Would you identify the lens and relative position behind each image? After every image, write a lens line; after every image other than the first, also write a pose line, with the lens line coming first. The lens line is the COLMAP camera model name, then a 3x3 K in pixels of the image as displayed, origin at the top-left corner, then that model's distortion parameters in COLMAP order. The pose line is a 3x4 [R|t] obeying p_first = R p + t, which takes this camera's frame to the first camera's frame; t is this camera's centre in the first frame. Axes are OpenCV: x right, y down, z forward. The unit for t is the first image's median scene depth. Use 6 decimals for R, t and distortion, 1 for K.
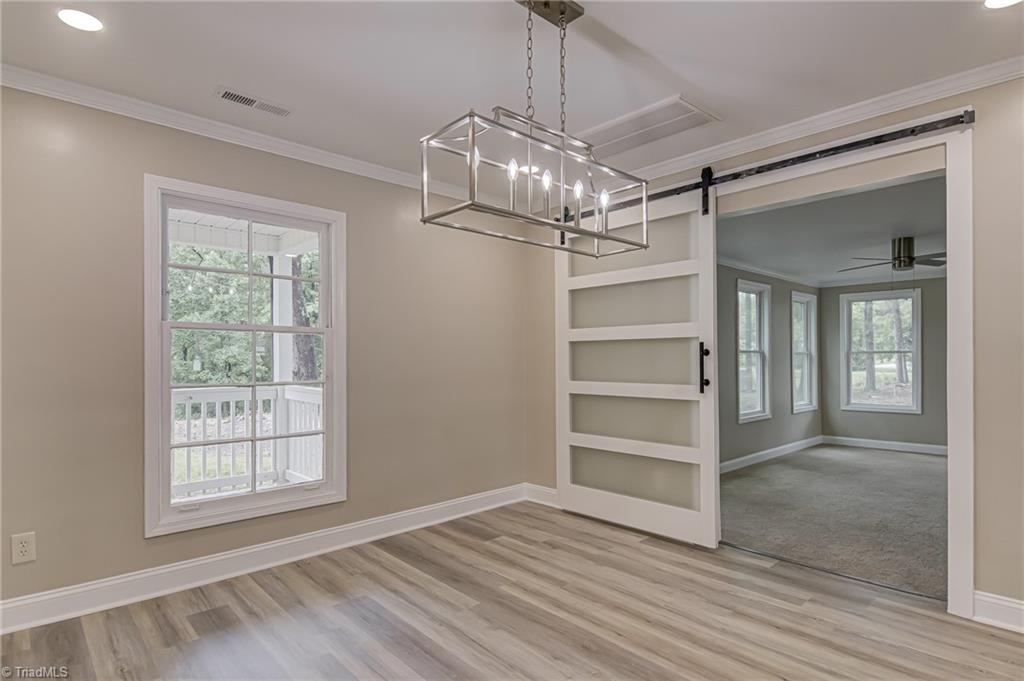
lens RADIAL K [[551.6, 0, 499.5], [0, 551.6, 356.1], [0, 0, 1]] dist [0.011945, -0.010238]
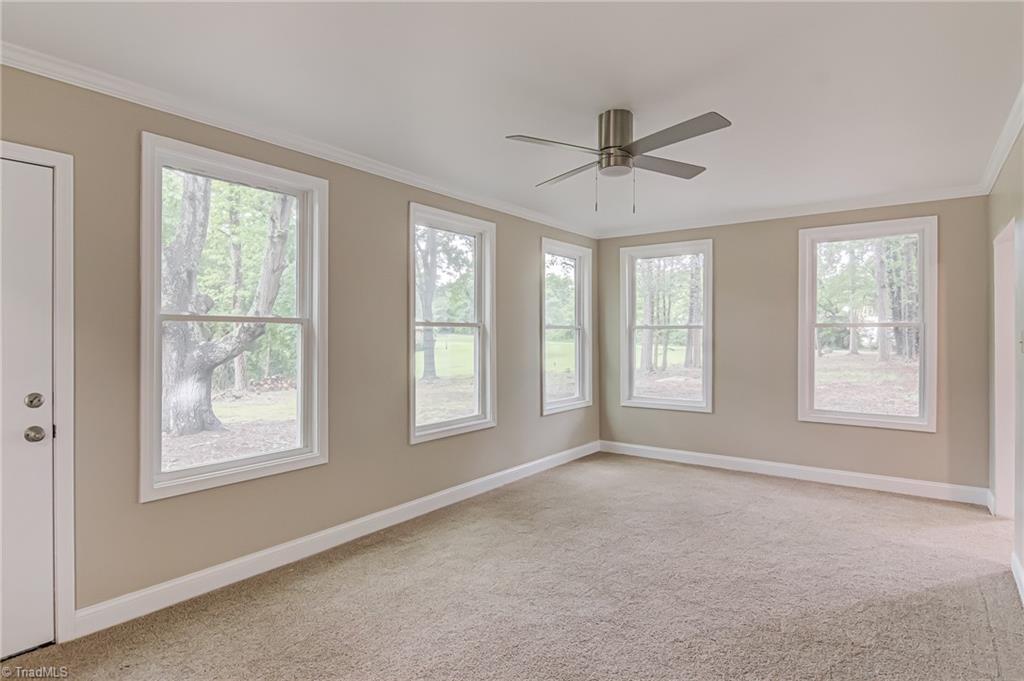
lens RADIAL K [[551.6, 0, 501.9], [0, 551.6, 338.9], [0, 0, 1]] dist [0.011945, -0.010238]
pose [[0.984364, 0.001679, 0.176140, 0.945200], [-0.003555, 0.999940, 0.010340, 0.003885], [-0.176112, -0.010804, 0.984311, 0.875095]]
